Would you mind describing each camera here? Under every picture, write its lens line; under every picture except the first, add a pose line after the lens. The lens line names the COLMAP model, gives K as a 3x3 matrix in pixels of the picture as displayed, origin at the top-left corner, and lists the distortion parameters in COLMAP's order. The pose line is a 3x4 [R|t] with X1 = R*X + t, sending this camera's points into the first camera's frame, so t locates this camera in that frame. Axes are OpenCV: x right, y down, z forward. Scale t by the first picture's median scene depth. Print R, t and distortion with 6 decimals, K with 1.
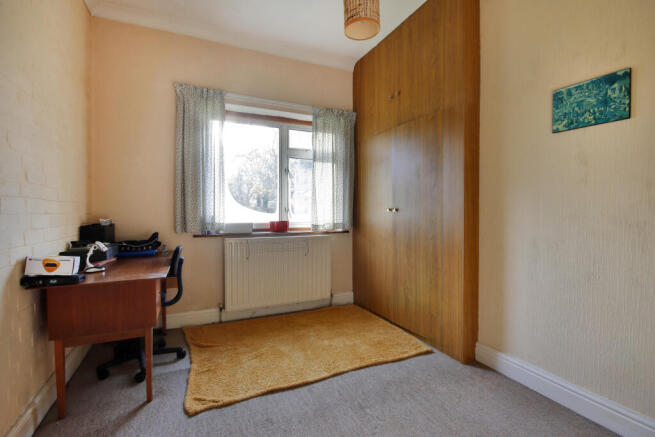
lens RADIAL K [[310.1, 0, 327.5], [0, 310.1, 218.5], [0, 0, 1]] dist [-0.001010, -0.000395]
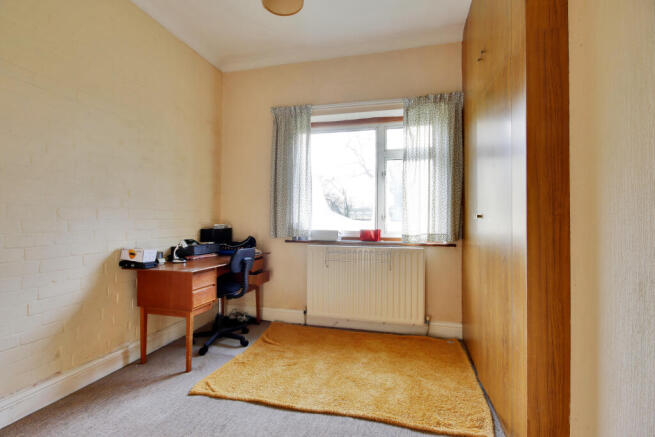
lens RADIAL K [[310.1, 0, 327.5], [0, 310.1, 218.5], [0, 0, 1]] dist [-0.001010, -0.000395]
pose [[0.770171, -0.000537, -0.637838, 0.379102], [-0.019362, 0.999519, -0.024220, 0.000085], [0.637544, 0.031003, 0.769790, 0.230173]]
